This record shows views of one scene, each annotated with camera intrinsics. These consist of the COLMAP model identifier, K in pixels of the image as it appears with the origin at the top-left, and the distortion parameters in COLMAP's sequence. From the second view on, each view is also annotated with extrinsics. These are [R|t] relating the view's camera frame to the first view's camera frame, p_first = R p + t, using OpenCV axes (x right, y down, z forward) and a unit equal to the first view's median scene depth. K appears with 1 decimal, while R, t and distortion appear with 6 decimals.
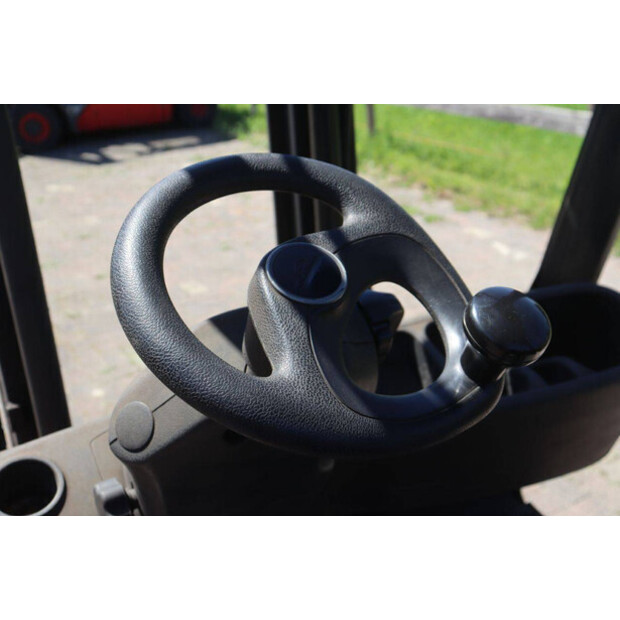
lens RADIAL K [[768.6, 0, 315.5], [0, 768.6, 312.7], [0, 0, 1]] dist [-0.010617, 0.000000]
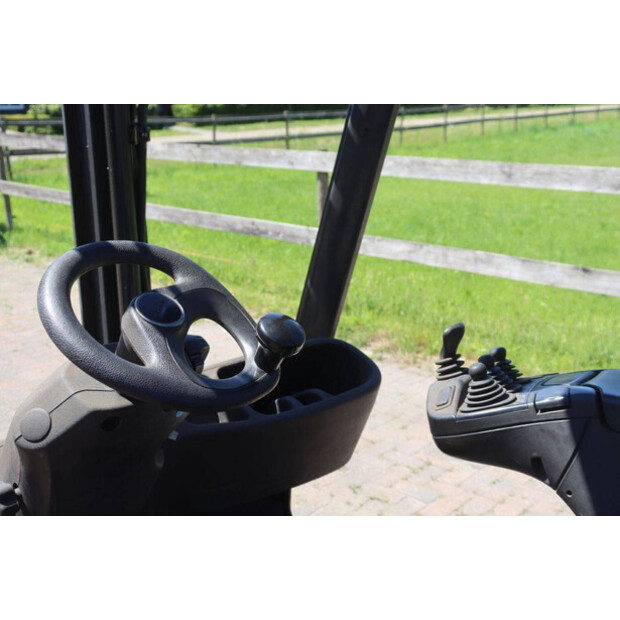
lens RADIAL K [[768.6, 0, 305.7], [0, 768.6, 306.4], [0, 0, 1]] dist [-0.010617, 0.000000]
pose [[0.951897, -0.027300, 0.305199, -0.193707], [0.074448, 0.986784, -0.143929, 0.180147], [-0.297237, 0.159727, 0.941349, -0.567611]]
